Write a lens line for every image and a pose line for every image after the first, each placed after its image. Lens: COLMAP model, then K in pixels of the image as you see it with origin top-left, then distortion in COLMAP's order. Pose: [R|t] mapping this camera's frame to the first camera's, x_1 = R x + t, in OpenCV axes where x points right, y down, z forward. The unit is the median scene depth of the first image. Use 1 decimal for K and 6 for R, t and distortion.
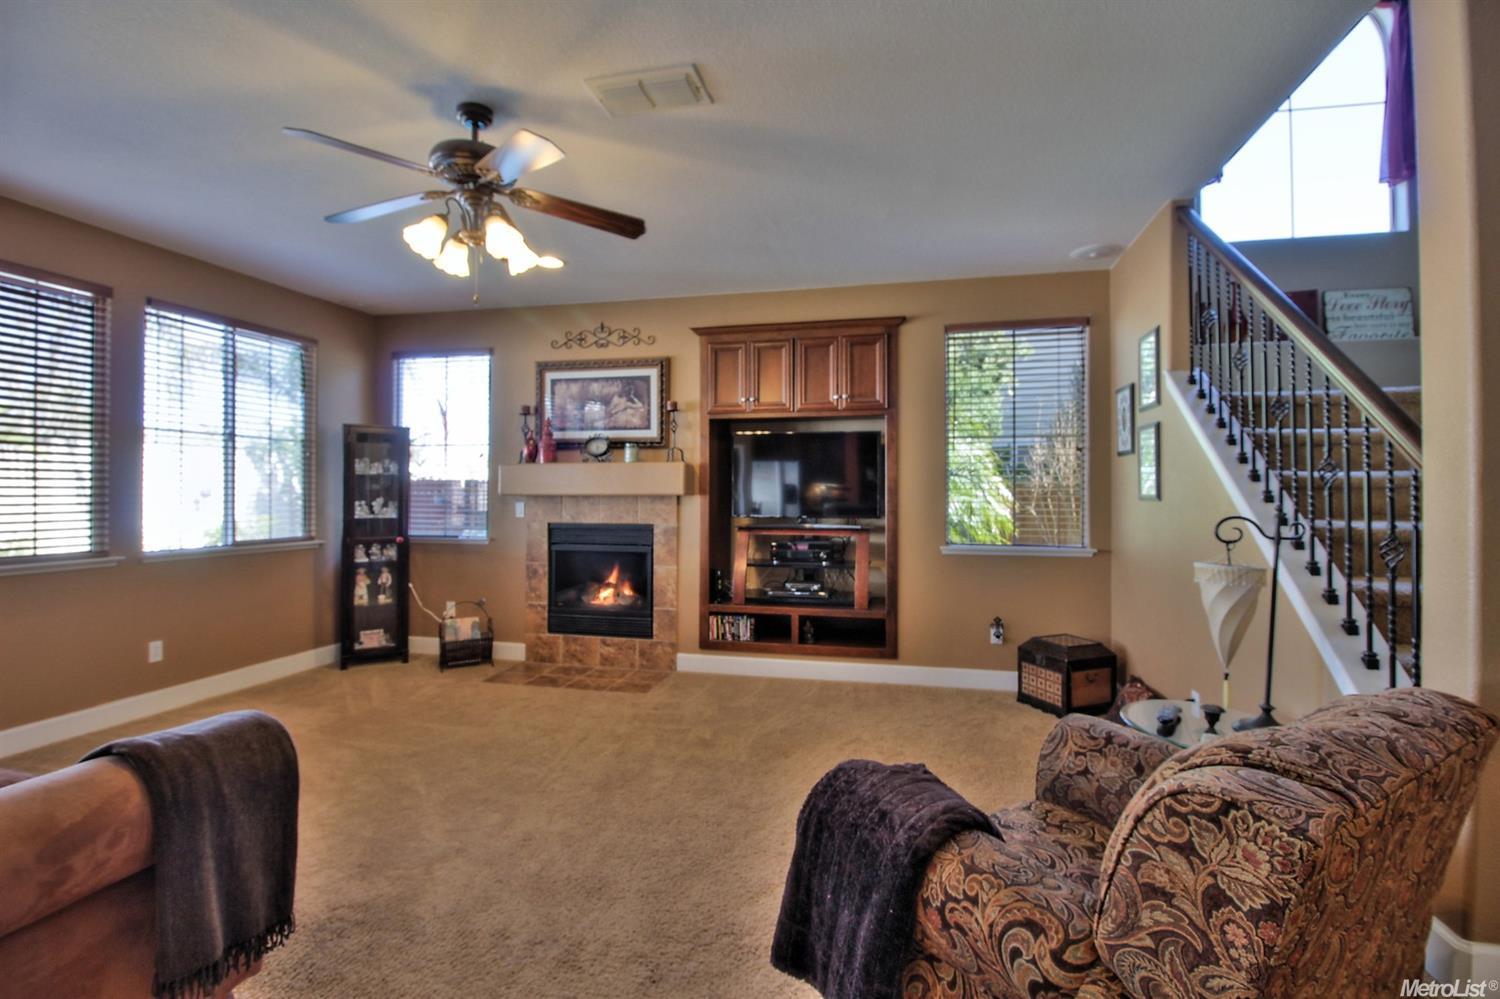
lens RADIAL K [[703.3, 0, 746.2], [0, 703.3, 489.5], [0, 0, 1]] dist [-0.014621, -0.000861]
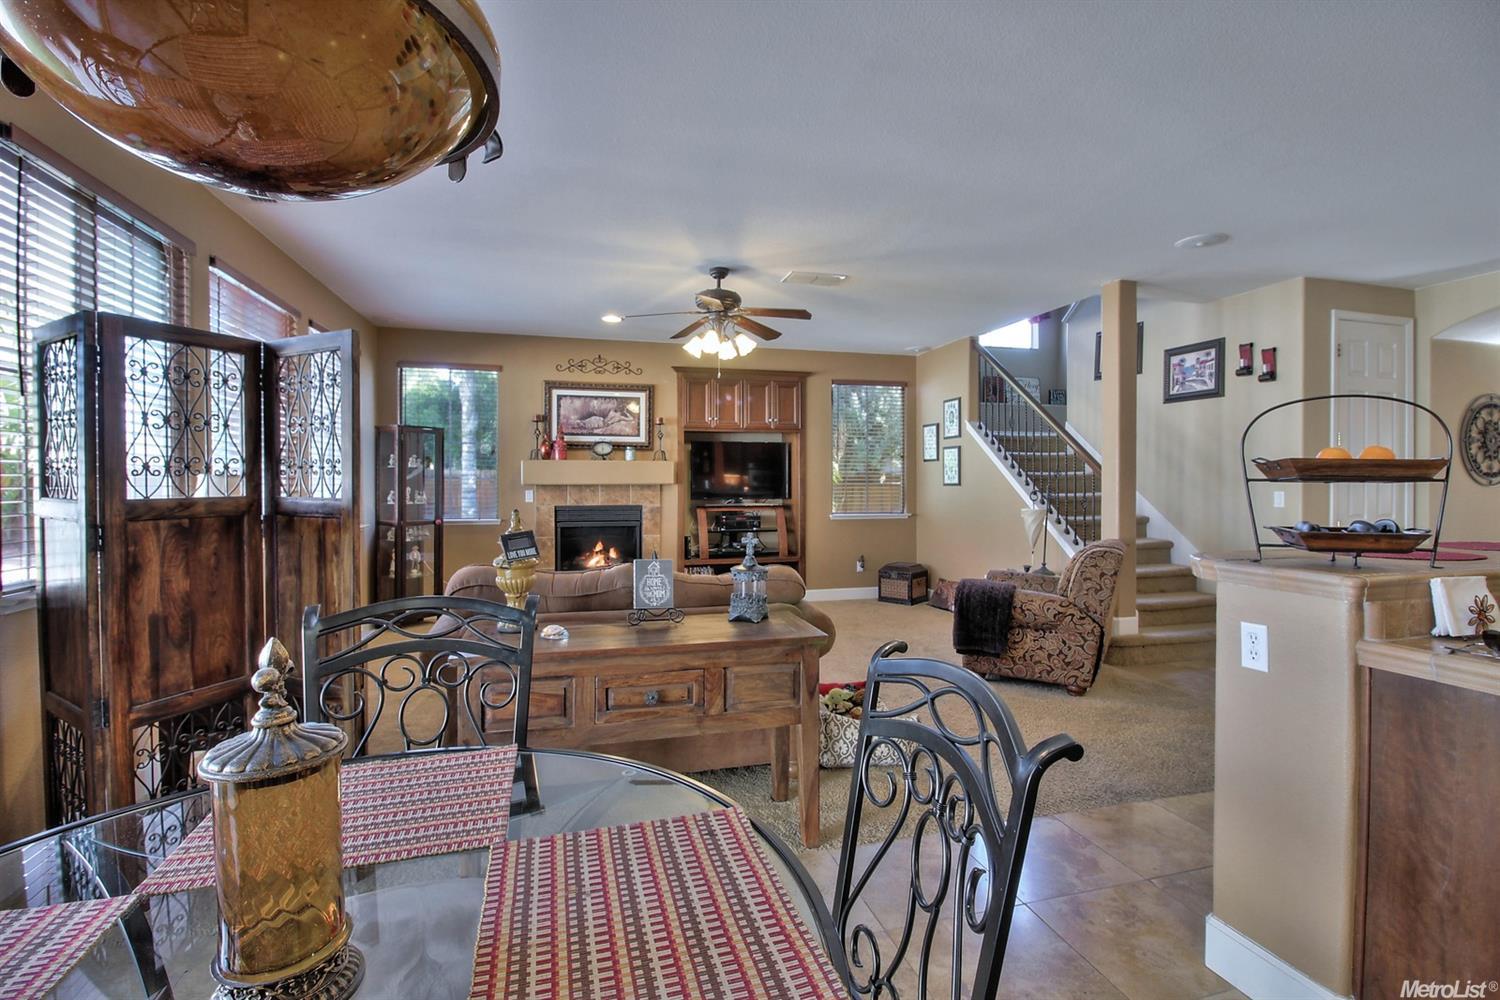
lens RADIAL K [[703.3, 0, 756.7], [0, 703.3, 495.2], [0, 0, 1]] dist [-0.014621, -0.000861]
pose [[0.880736, -0.011068, 0.473478, -0.591796], [0.000223, 0.999736, 0.022957, -0.002187], [-0.473607, -0.020113, 0.880506, -0.327979]]
